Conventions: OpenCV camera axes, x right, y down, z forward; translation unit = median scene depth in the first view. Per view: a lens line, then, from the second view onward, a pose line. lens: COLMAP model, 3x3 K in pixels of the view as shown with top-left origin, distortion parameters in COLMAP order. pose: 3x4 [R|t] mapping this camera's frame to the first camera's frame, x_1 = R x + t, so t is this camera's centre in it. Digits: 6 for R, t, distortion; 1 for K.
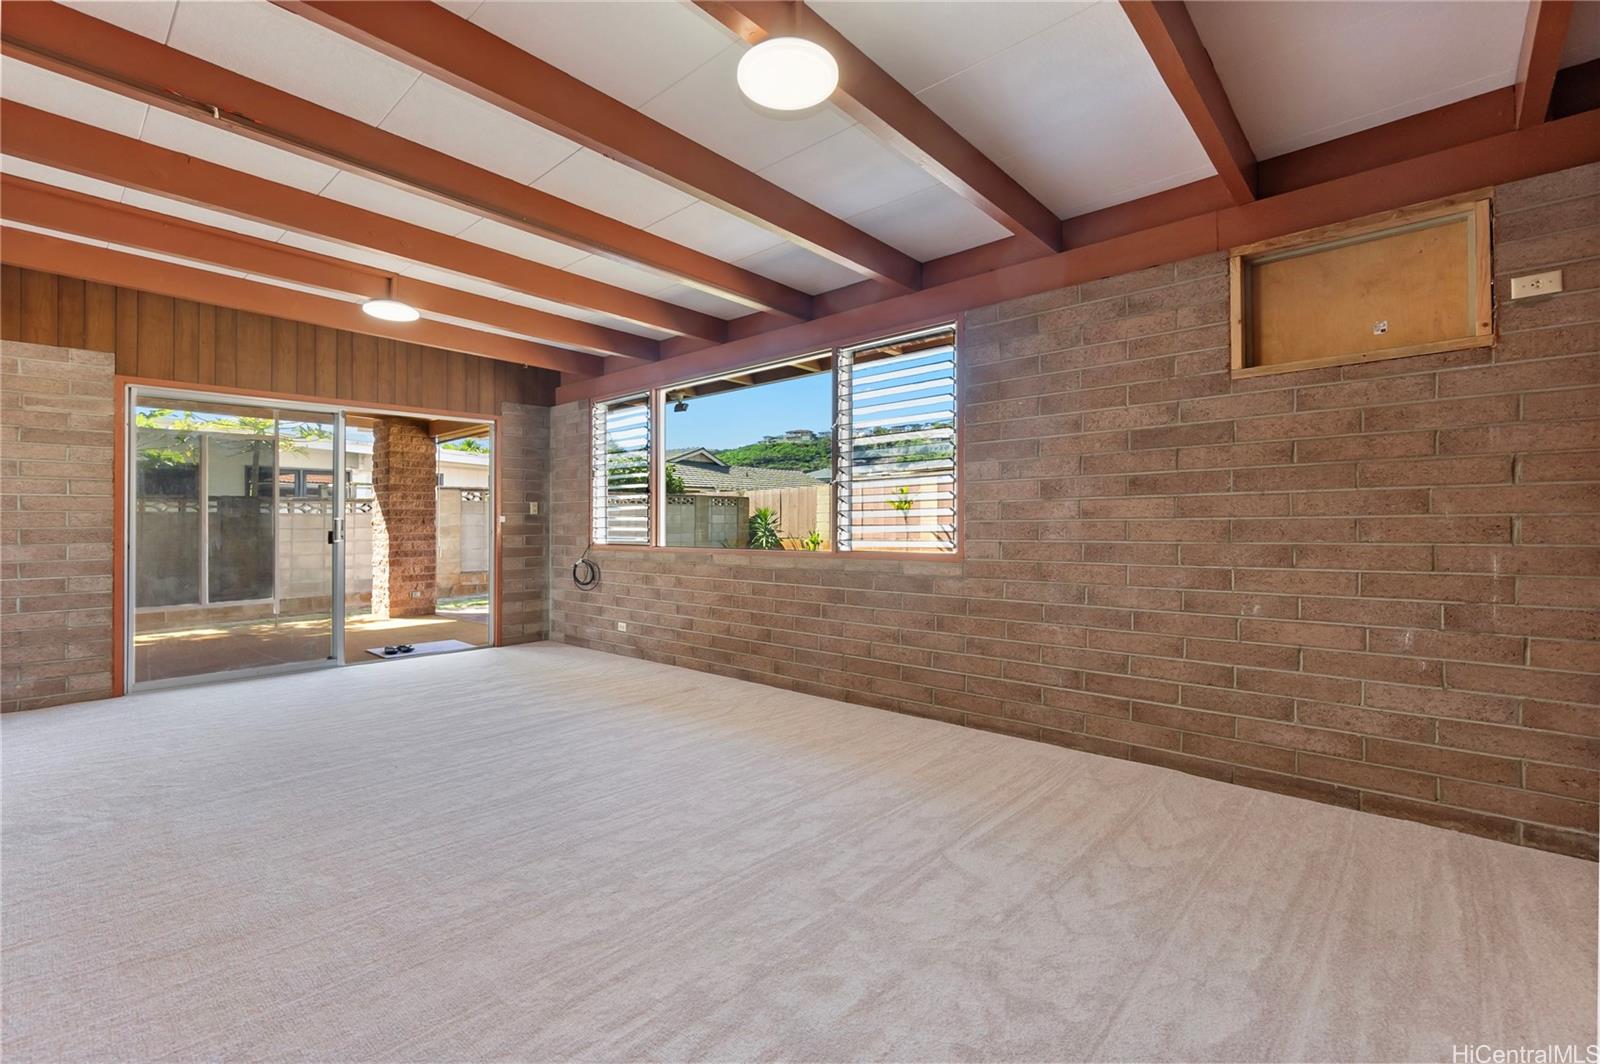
lens RADIAL K [[693.9, 0, 801.6], [0, 693.9, 527.9], [0, 0, 1]] dist [-0.039904, -0.000188]
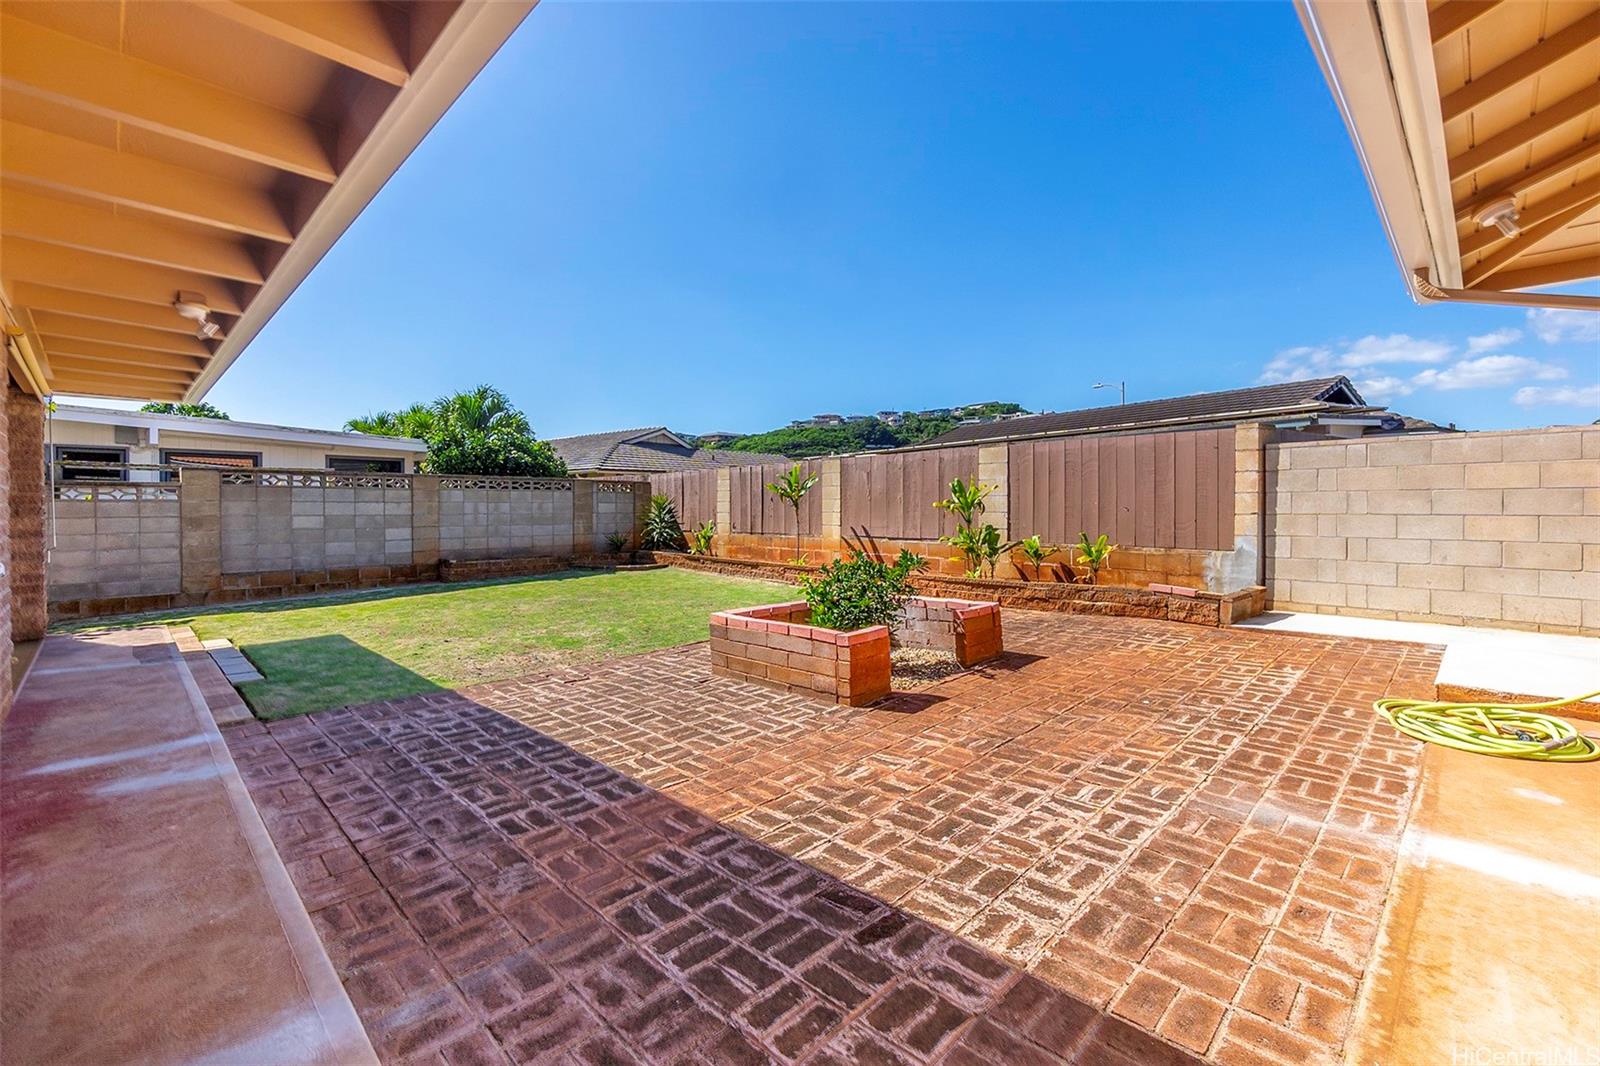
lens RADIAL K [[693.9, 0, 801.6], [0, 693.9, 528.9], [0, 0, 1]] dist [-0.039904, -0.000188]
pose [[0.998488, 0.006019, -0.054640, 0.226540], [-0.004873, 0.999766, 0.021073, -0.008321], [0.054754, -0.020775, 0.998284, 0.251419]]
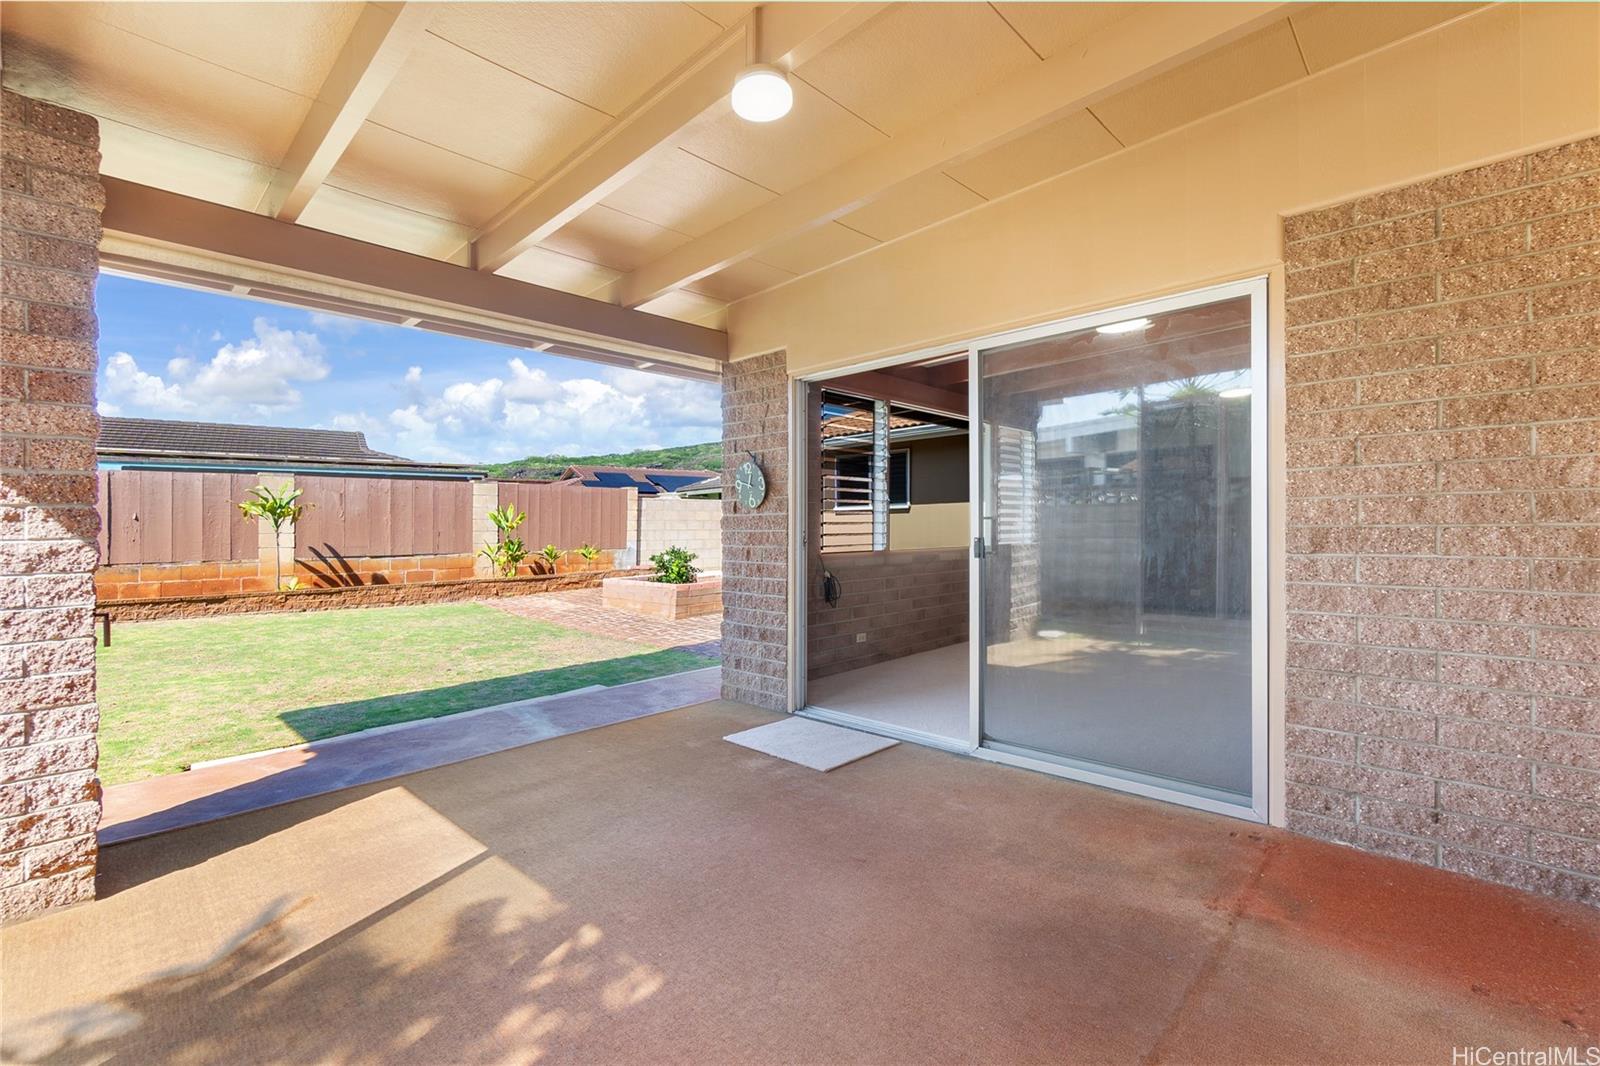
lens RADIAL K [[693.9, 0, 801.6], [0, 693.9, 528.9], [0, 0, 1]] dist [-0.039904, -0.000188]
pose [[0.031088, 0.006078, 0.999498, -0.597159], [0.014895, 0.999868, -0.006543, -0.001309], [-0.999406, 0.015091, 0.030993, 0.513732]]
